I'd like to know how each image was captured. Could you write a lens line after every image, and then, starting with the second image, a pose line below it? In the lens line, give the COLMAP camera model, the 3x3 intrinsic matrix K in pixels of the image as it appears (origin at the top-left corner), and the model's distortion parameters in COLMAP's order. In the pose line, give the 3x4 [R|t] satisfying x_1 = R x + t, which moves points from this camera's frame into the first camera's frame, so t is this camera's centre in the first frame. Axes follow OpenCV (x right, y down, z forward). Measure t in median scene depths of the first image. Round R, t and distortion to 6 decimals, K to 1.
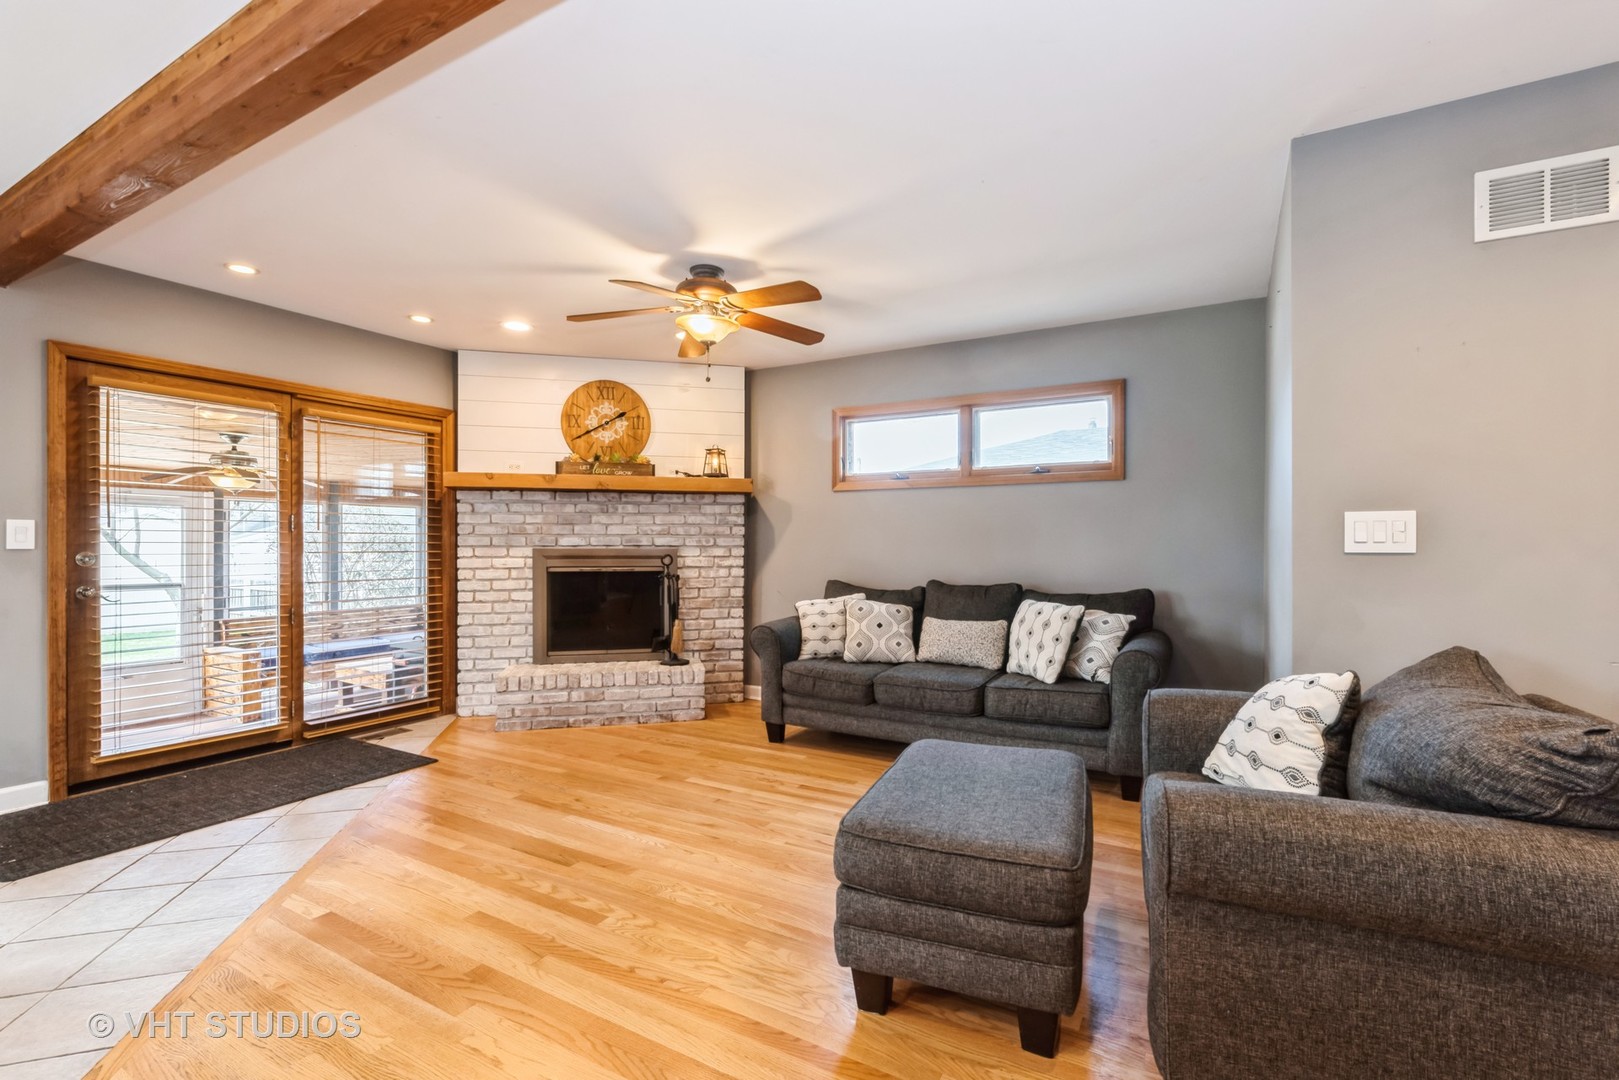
lens RADIAL K [[703.2, 0, 842.8], [0, 703.2, 544.7], [0, 0, 1]] dist [0.000725, -0.000459]
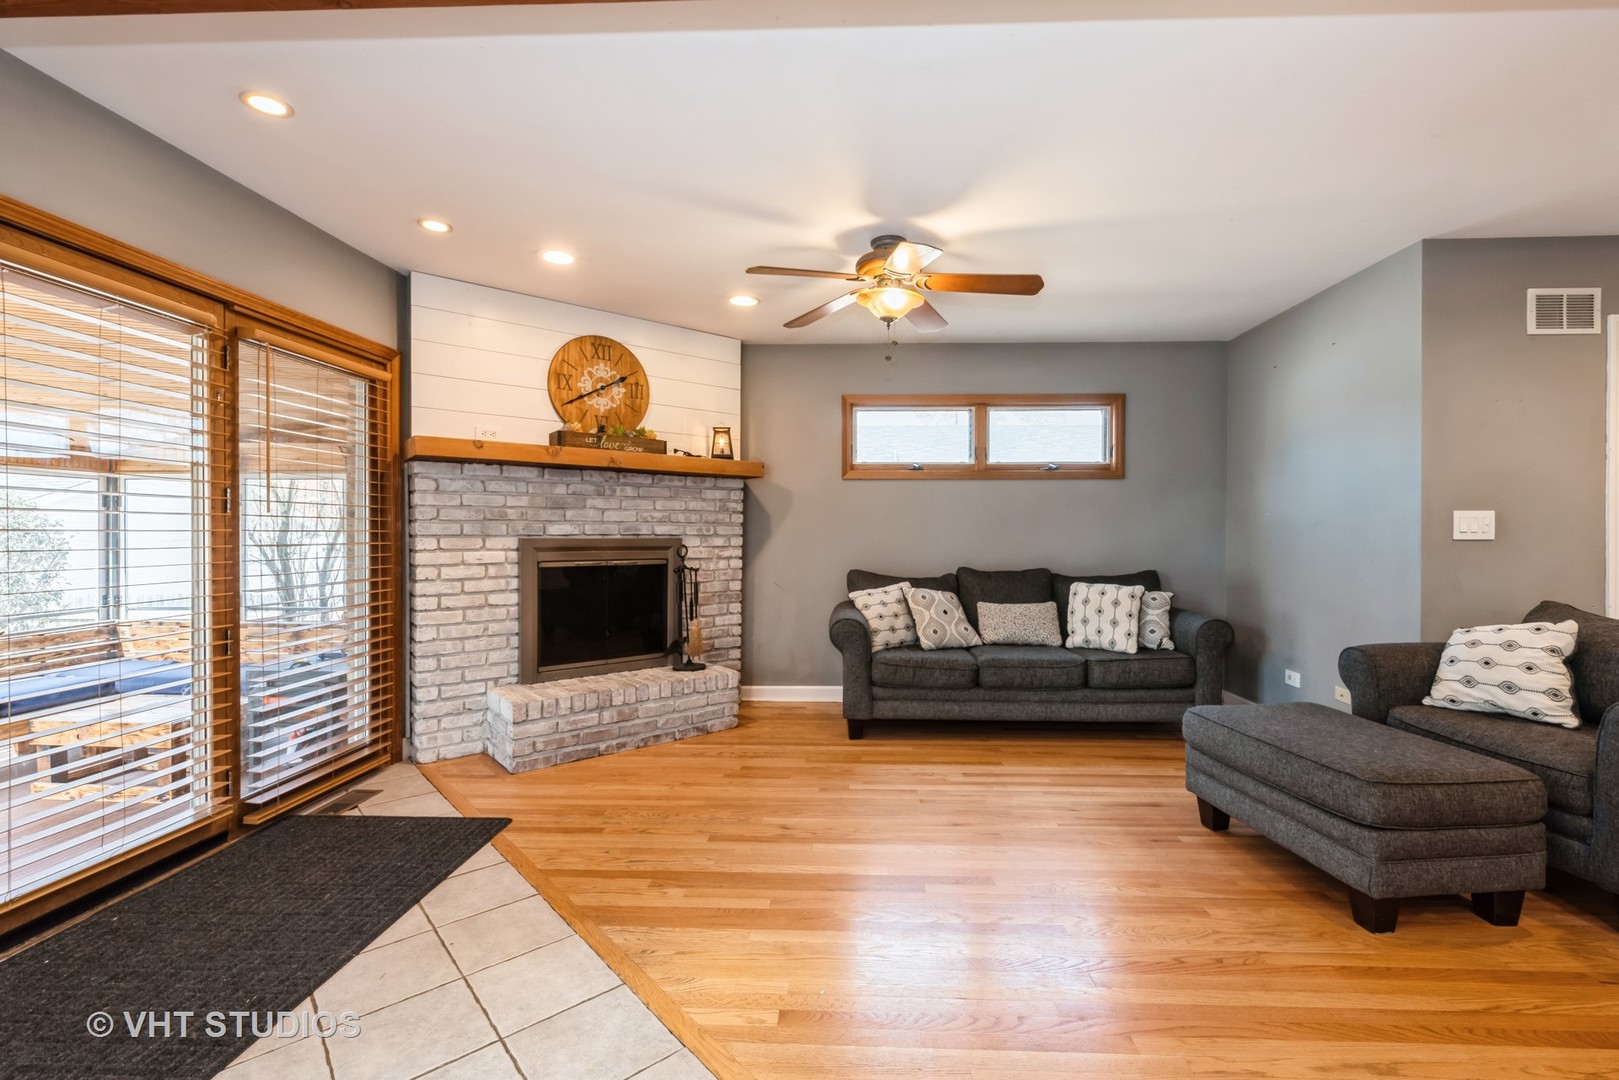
lens RADIAL K [[703.2, 0, 817.8], [0, 703.2, 539.9], [0, 0, 1]] dist [0.000725, -0.000459]
pose [[0.893520, -0.003748, 0.449007, -0.532761], [-0.000363, 0.999959, 0.009069, -0.000284], [-0.449023, -0.008267, 0.893482, 0.153065]]
